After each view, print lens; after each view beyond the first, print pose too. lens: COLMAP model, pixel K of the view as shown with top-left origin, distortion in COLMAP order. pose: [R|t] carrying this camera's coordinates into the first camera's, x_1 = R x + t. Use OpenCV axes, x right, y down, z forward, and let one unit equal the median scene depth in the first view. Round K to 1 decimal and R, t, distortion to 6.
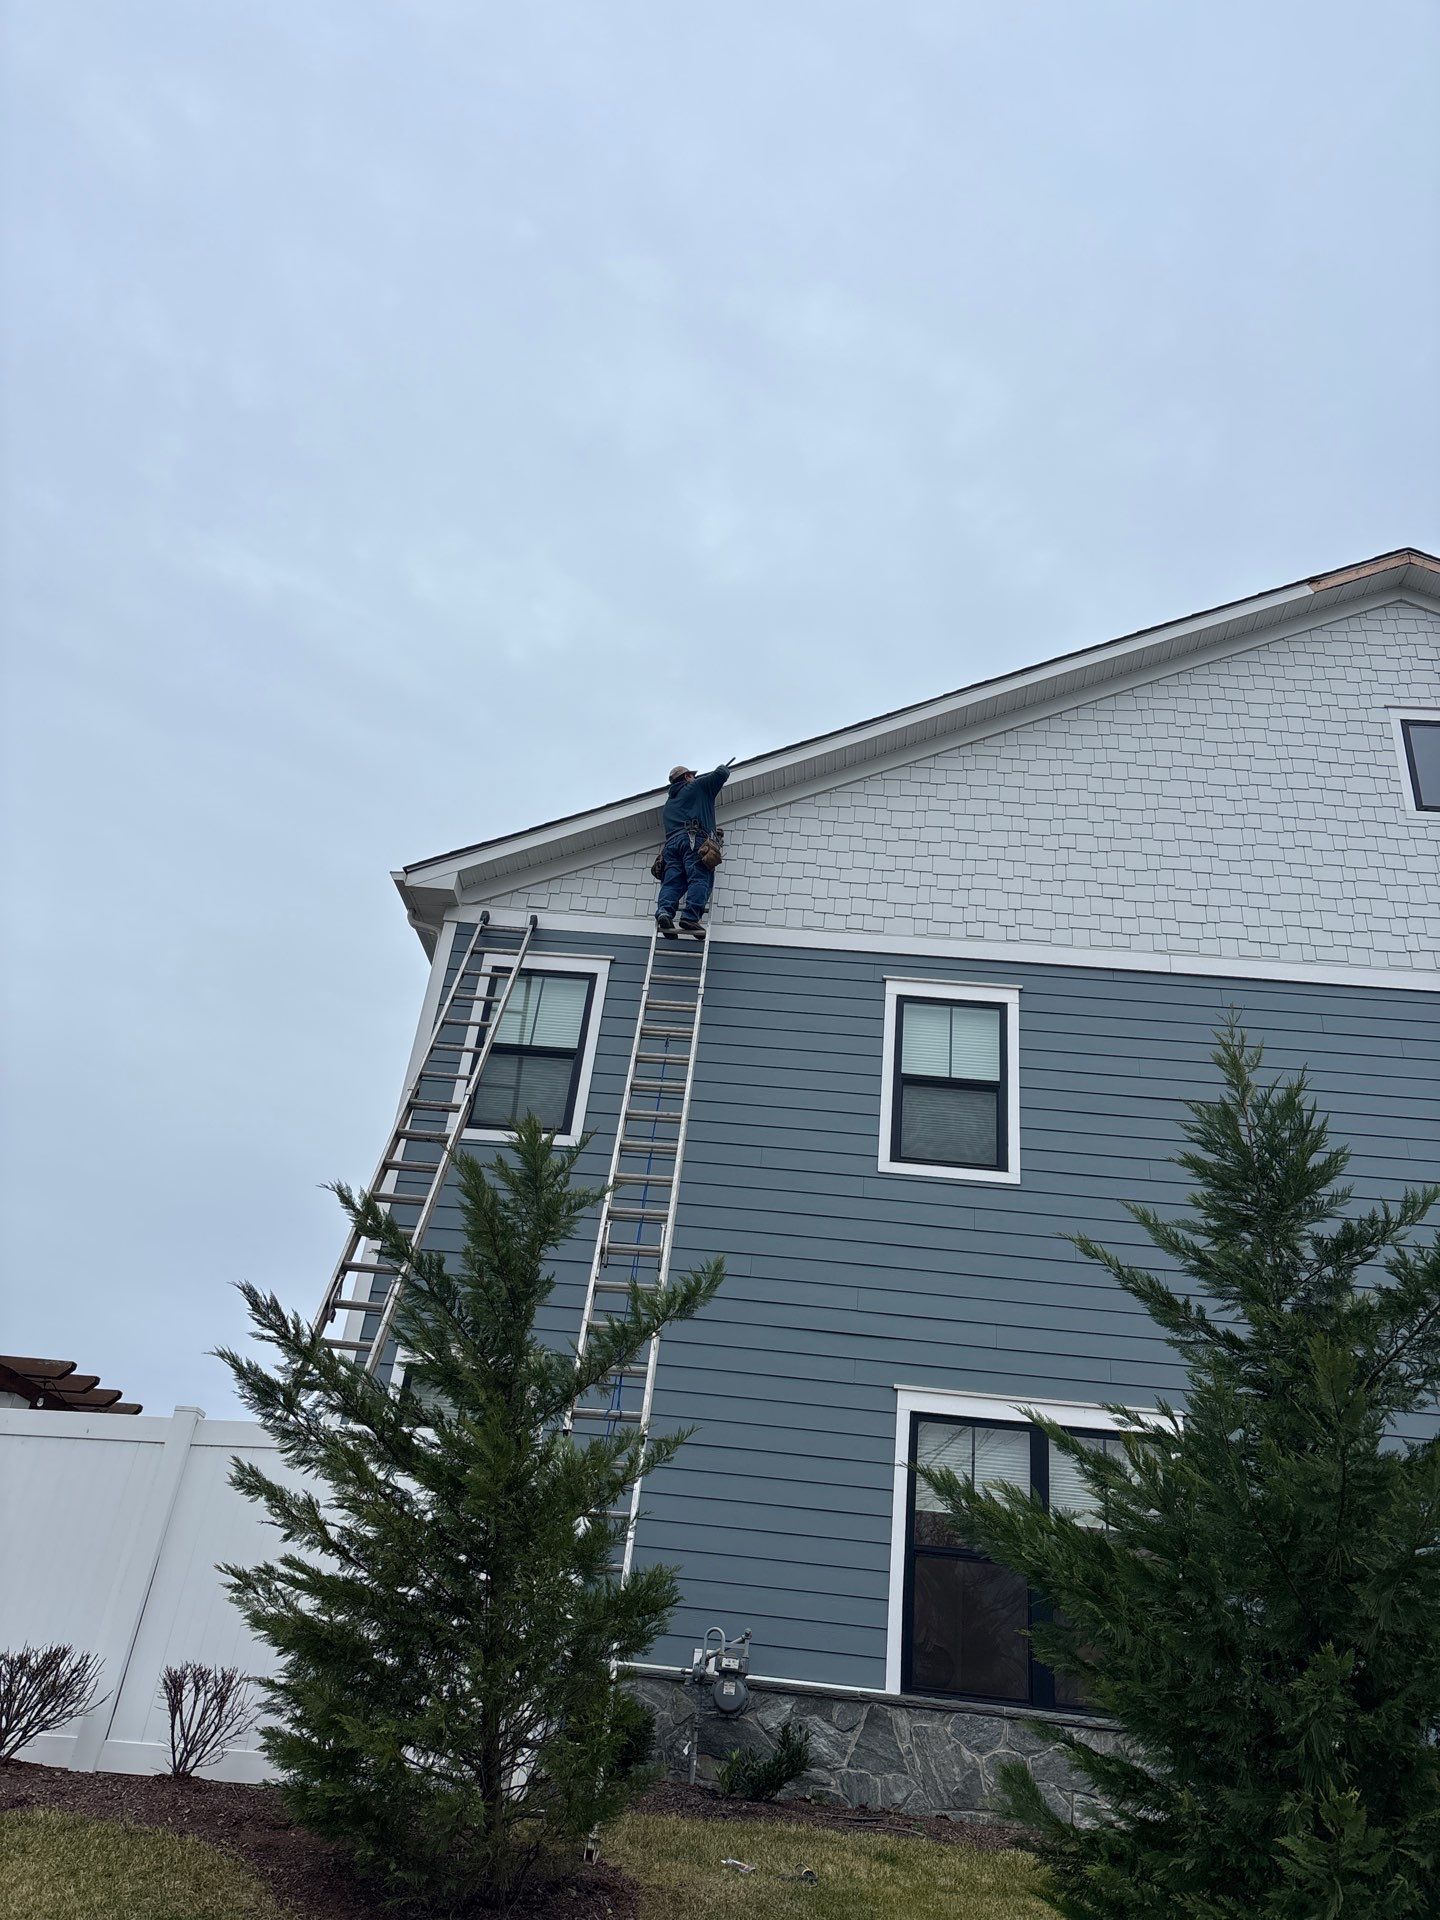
lens RADIAL K [[1401.3, 0, 720.8], [0, 1401.3, 988.0], [0, 0, 1]] dist [0.040003, -0.046236]
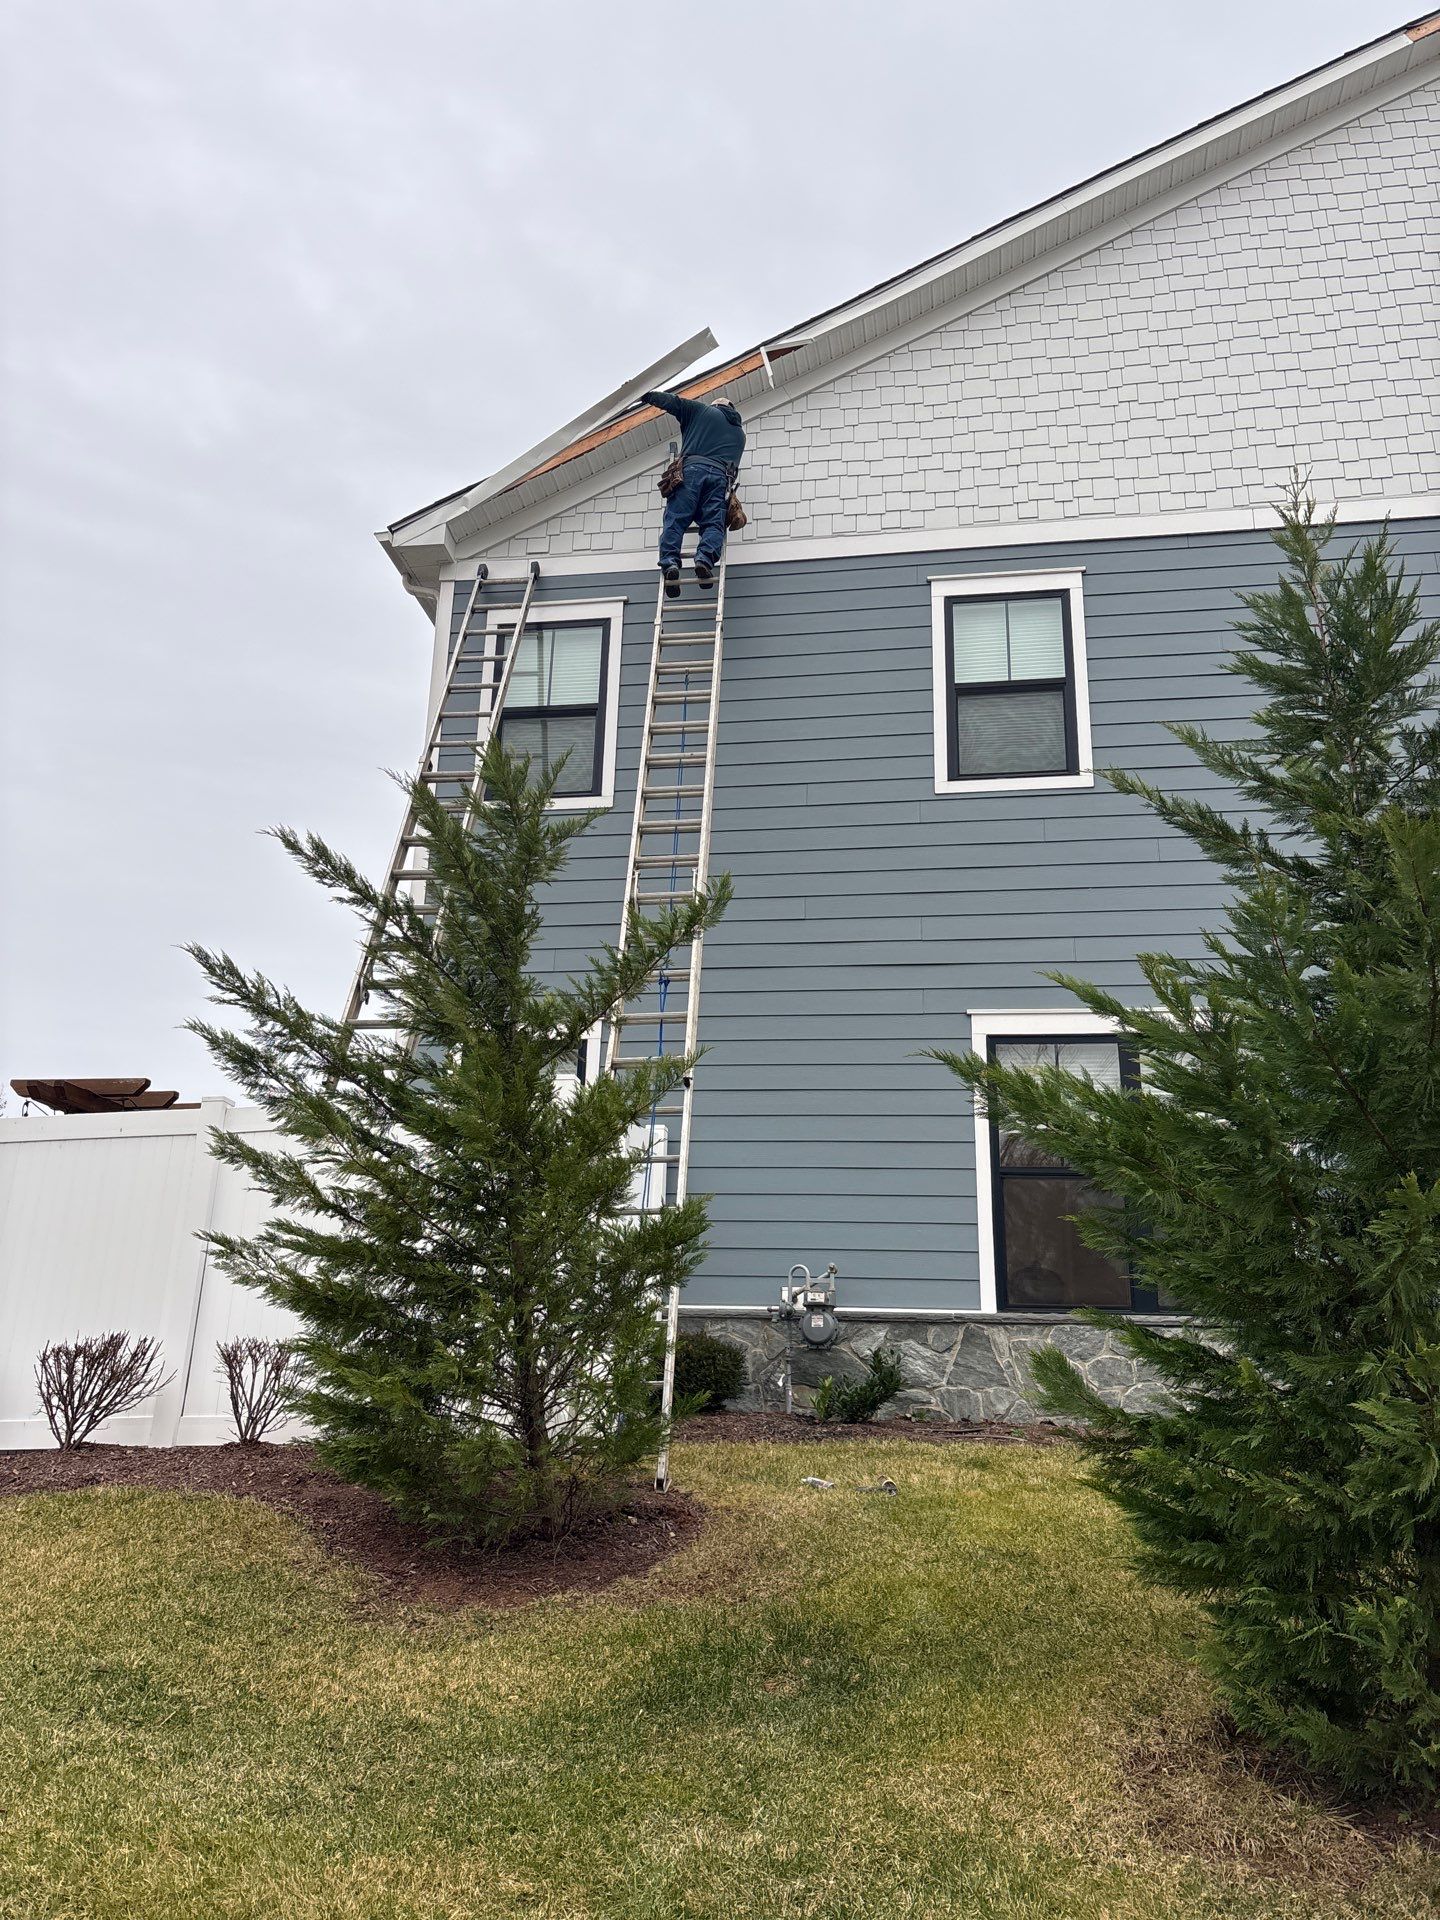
lens RADIAL K [[1402.3, 0, 724.1], [0, 1402.3, 966.4], [0, 0, 1]] dist [0.006885, 0.002551]
pose [[0.990413, -0.106944, -0.087442, 0.039071], [0.122003, 0.974065, 0.190559, 0.046065], [0.064795, -0.199401, 0.977774, 0.067887]]
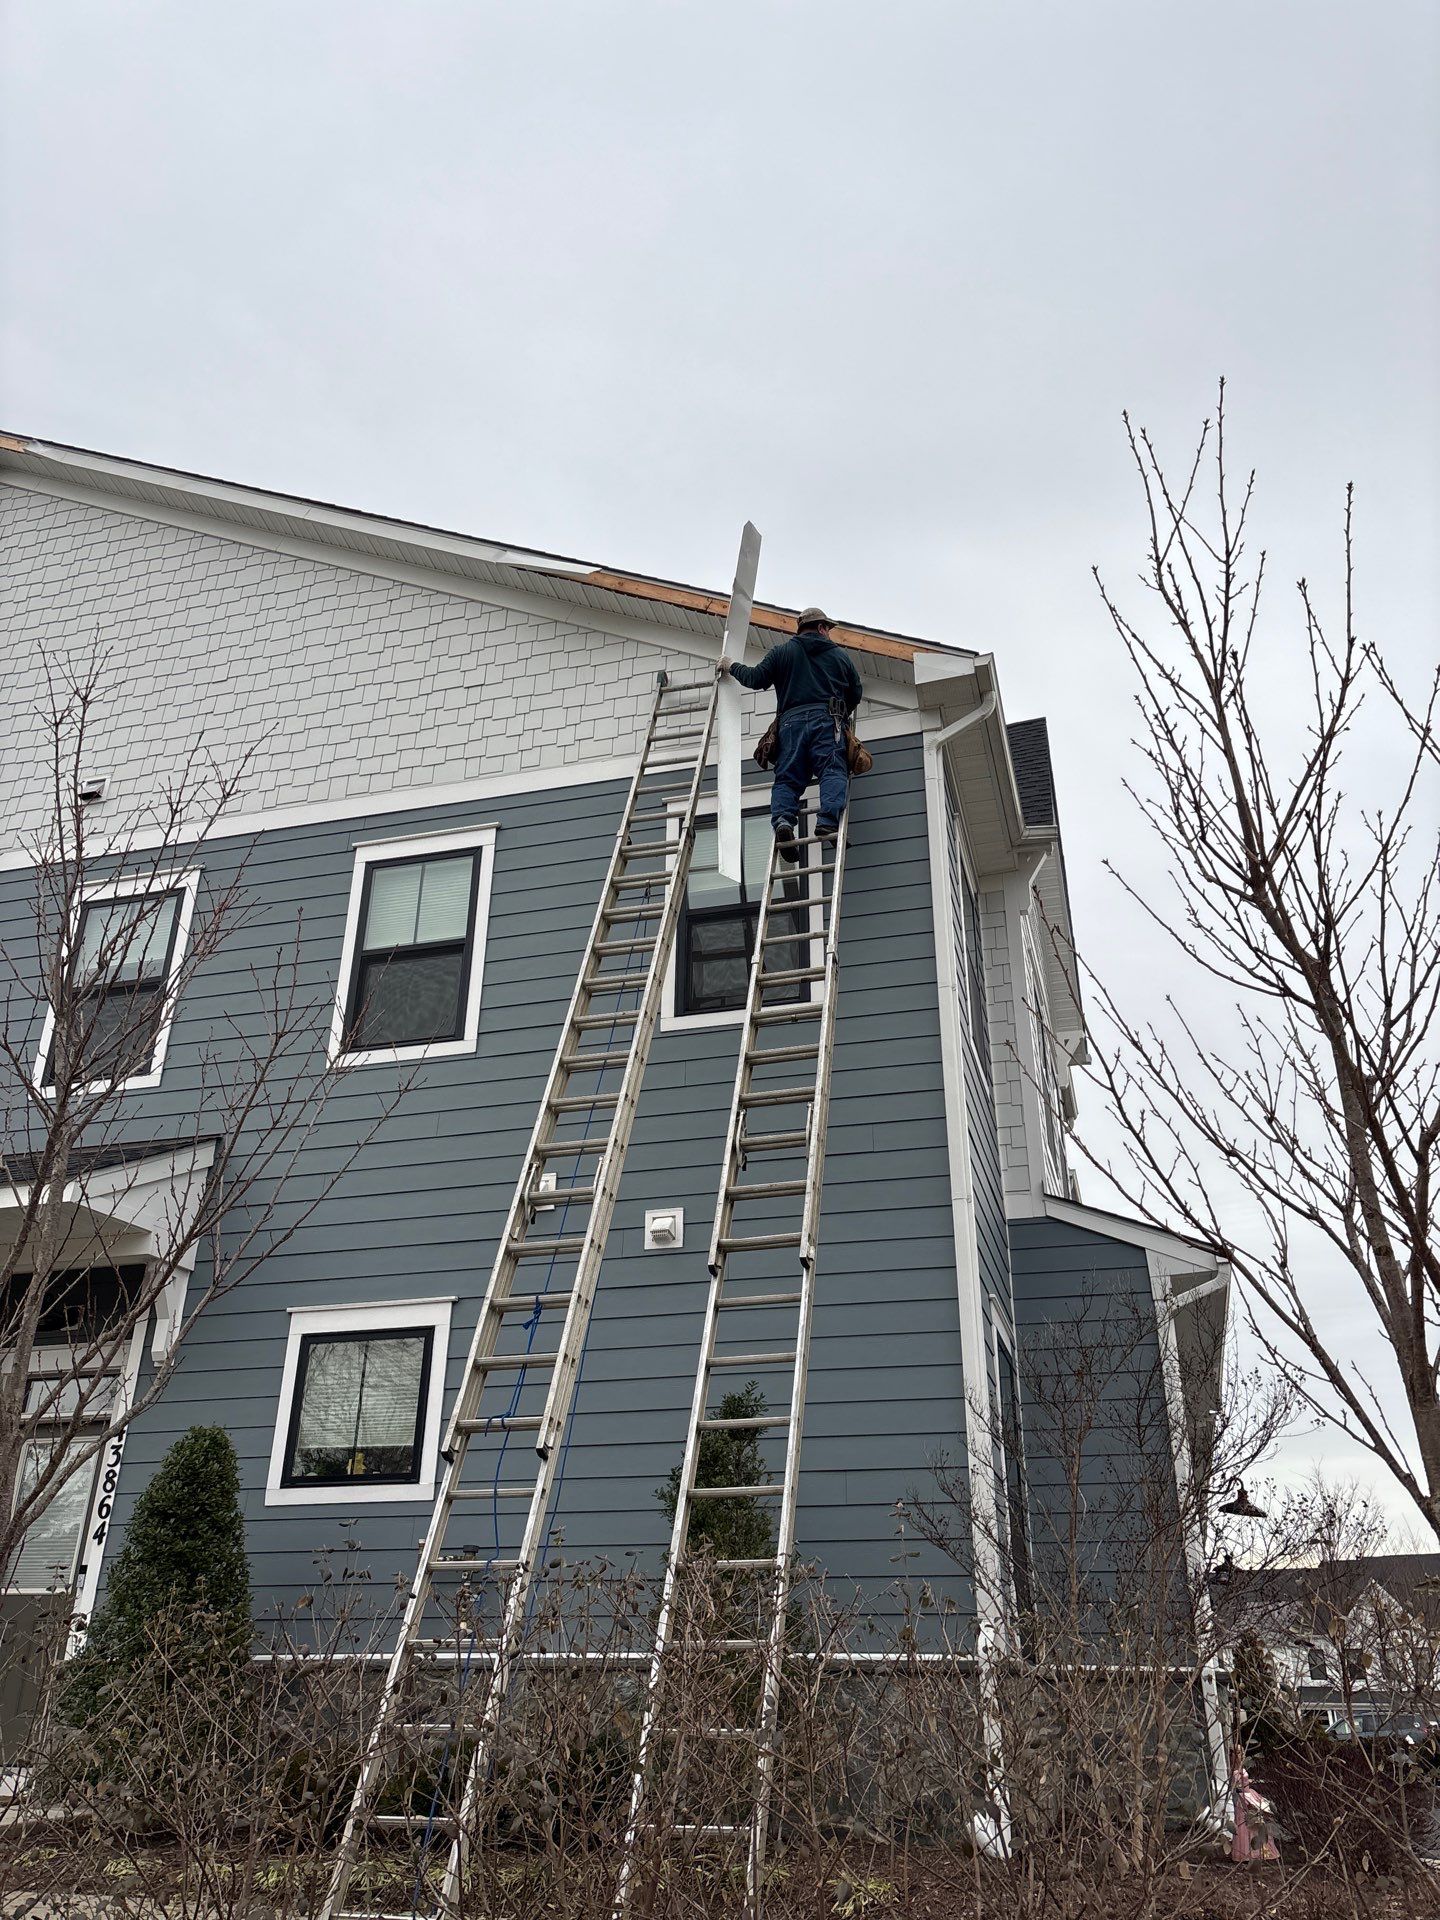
lens RADIAL K [[1637.5, 0, 715.3], [0, 1637.5, 852.7], [0, 0, 1]] dist [-0.001587, 0.001274]
pose [[0.964809, -0.202854, -0.167311, 1.249162], [0.199392, 0.979205, -0.037421, 0.132273], [0.171422, 0.002744, 0.985194, -0.026417]]
